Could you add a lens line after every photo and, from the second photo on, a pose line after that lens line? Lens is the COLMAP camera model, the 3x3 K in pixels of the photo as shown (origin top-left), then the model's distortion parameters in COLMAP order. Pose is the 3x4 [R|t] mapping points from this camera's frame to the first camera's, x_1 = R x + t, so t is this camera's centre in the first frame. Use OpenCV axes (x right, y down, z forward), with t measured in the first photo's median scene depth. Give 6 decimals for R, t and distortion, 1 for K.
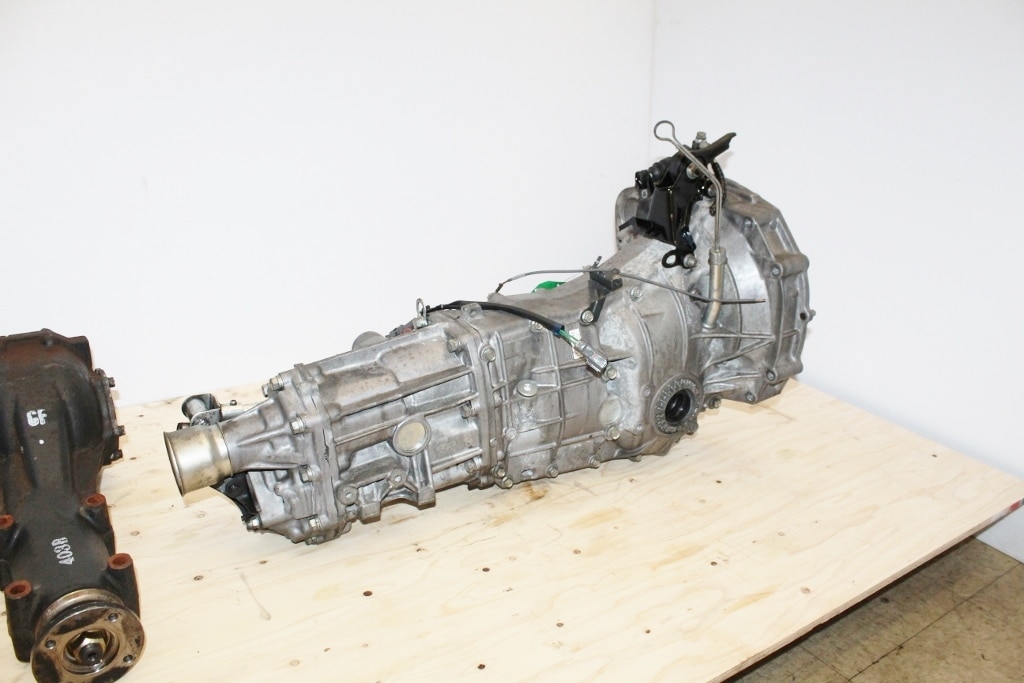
lens RADIAL K [[851.3, 0, 520.9], [0, 851.3, 342.3], [0, 0, 1]] dist [-0.155329, 0.130295]
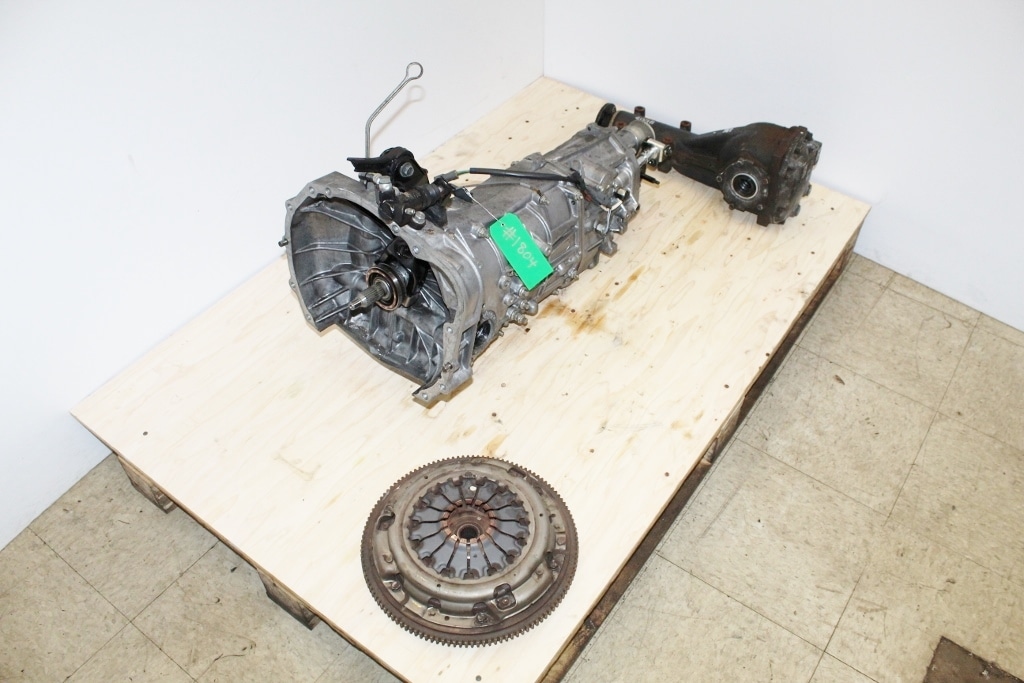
lens RADIAL K [[851.3, 0, 515.3], [0, 851.3, 342.1], [0, 0, 1]] dist [-0.155329, 0.130295]
pose [[-0.944784, 0.169789, -0.280278, 0.426265], [-0.186814, 0.423636, 0.886359, -1.154861], [0.269230, 0.889778, -0.368525, 1.778269]]
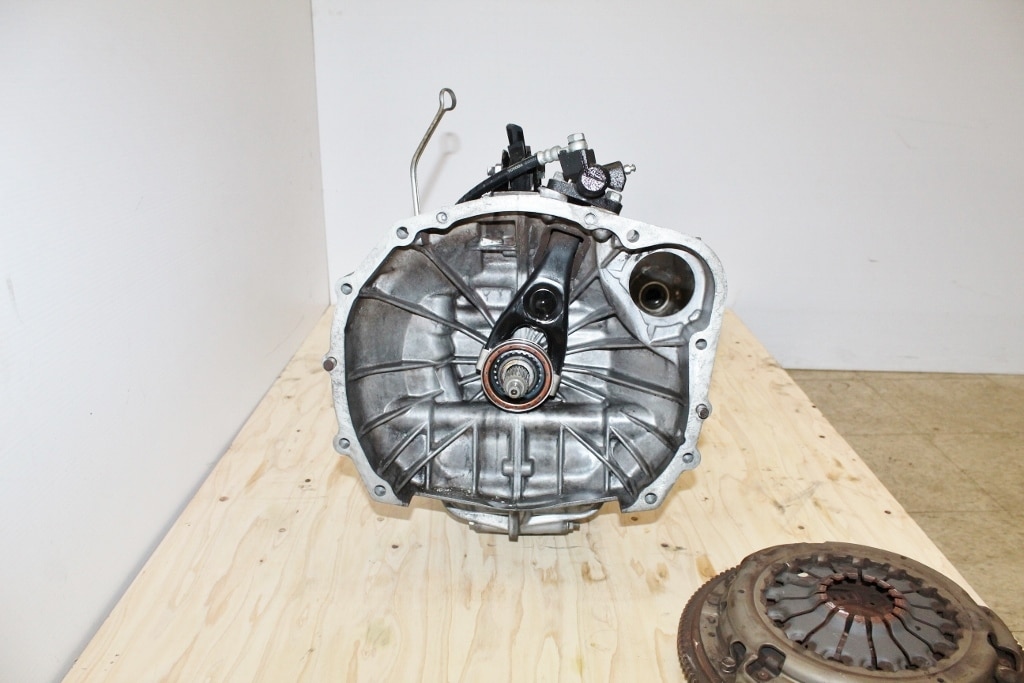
lens RADIAL K [[851.3, 0, 518.3], [0, 851.3, 344.7], [0, 0, 1]] dist [-0.155329, 0.130295]
pose [[-0.574108, 0.197051, -0.794715, 0.882463], [-0.326131, 0.835257, 0.442702, -0.444858], [0.751025, 0.513340, -0.415263, 1.524212]]
